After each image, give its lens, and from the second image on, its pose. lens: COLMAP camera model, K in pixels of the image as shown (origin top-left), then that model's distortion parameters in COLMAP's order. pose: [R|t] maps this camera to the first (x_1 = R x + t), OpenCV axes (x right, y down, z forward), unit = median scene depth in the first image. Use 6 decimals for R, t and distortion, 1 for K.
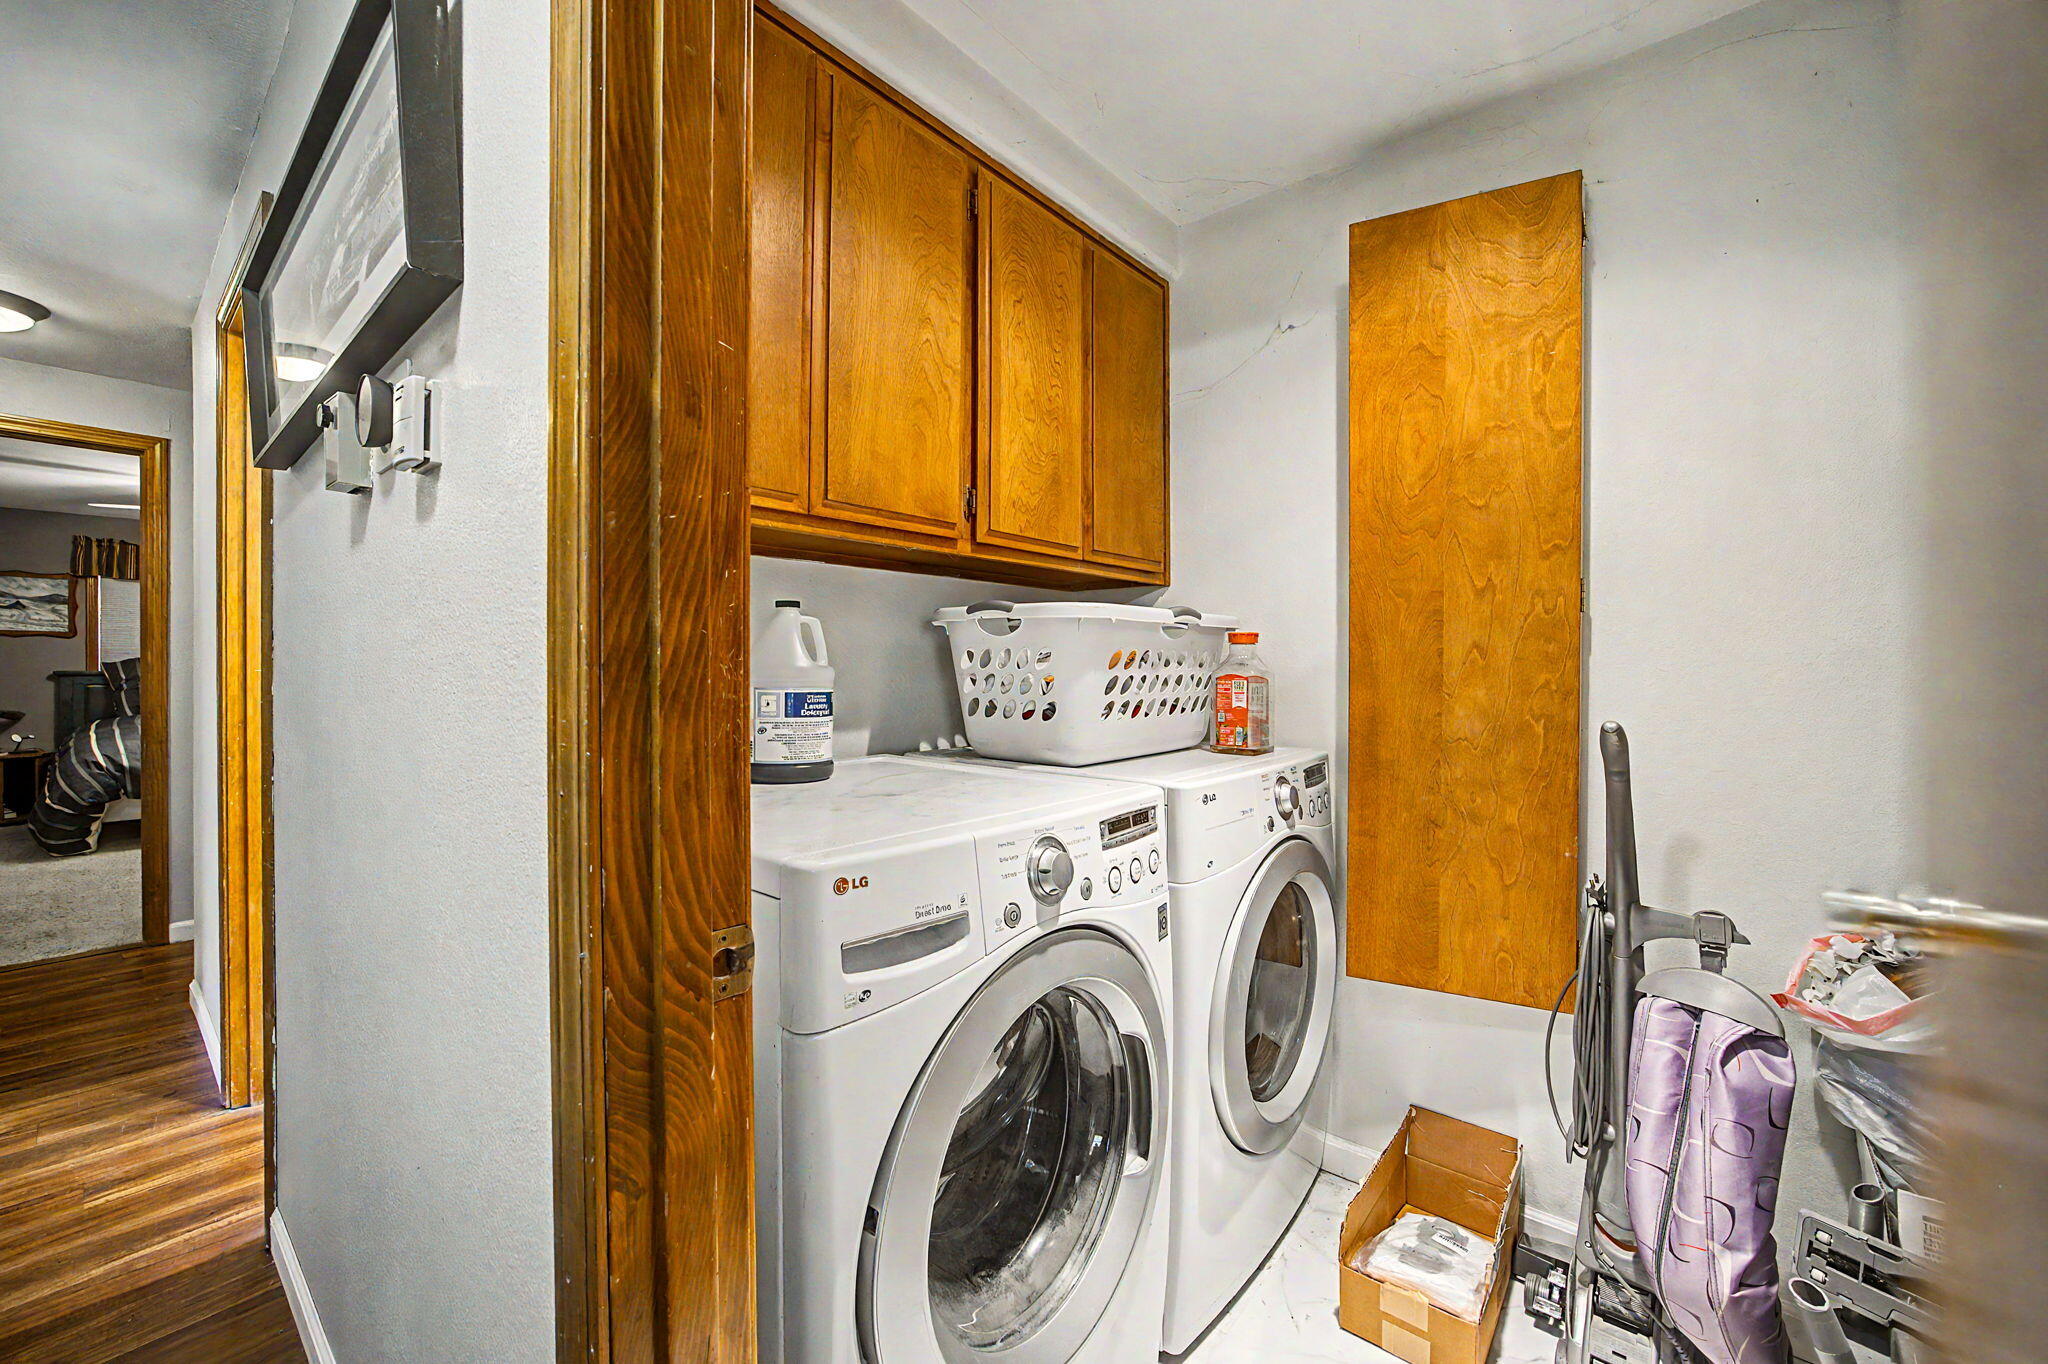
lens RADIAL K [[825.3, 0, 1031.3], [0, 825.3, 671.2], [0, 0, 1]] dist [-0.003031, 0.000912]
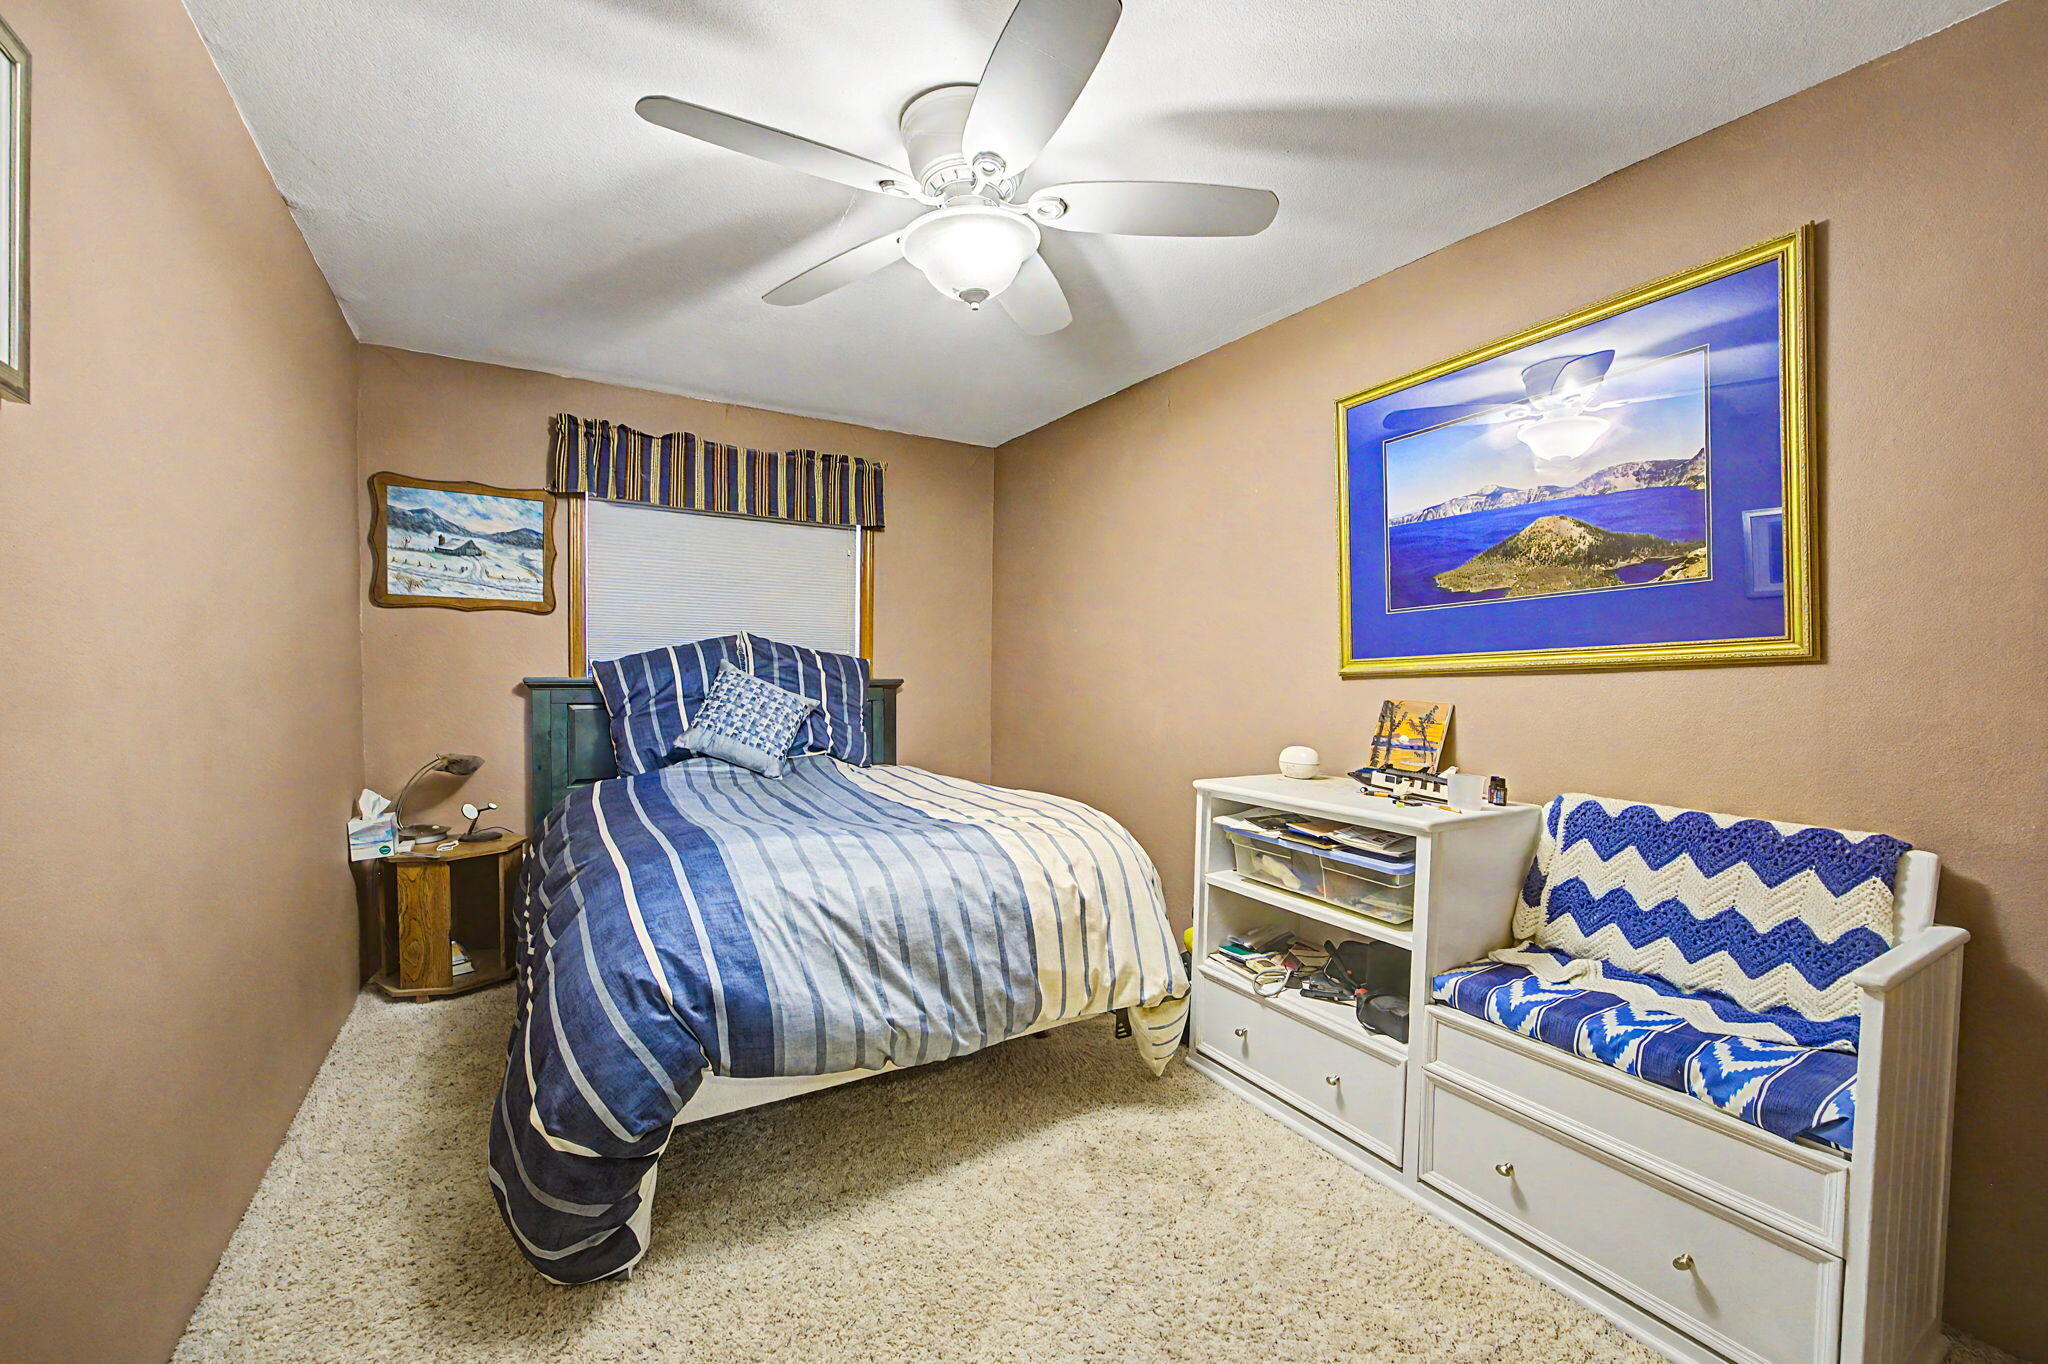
lens RADIAL K [[825.3, 0, 1019.4], [0, 825.3, 690.2], [0, 0, 1]] dist [-0.003031, 0.000912]
pose [[0.951490, 0.015618, -0.307283, -0.731776], [-0.007610, 0.999600, 0.027243, -0.008973], [0.307585, -0.023583, 0.951228, 0.602811]]
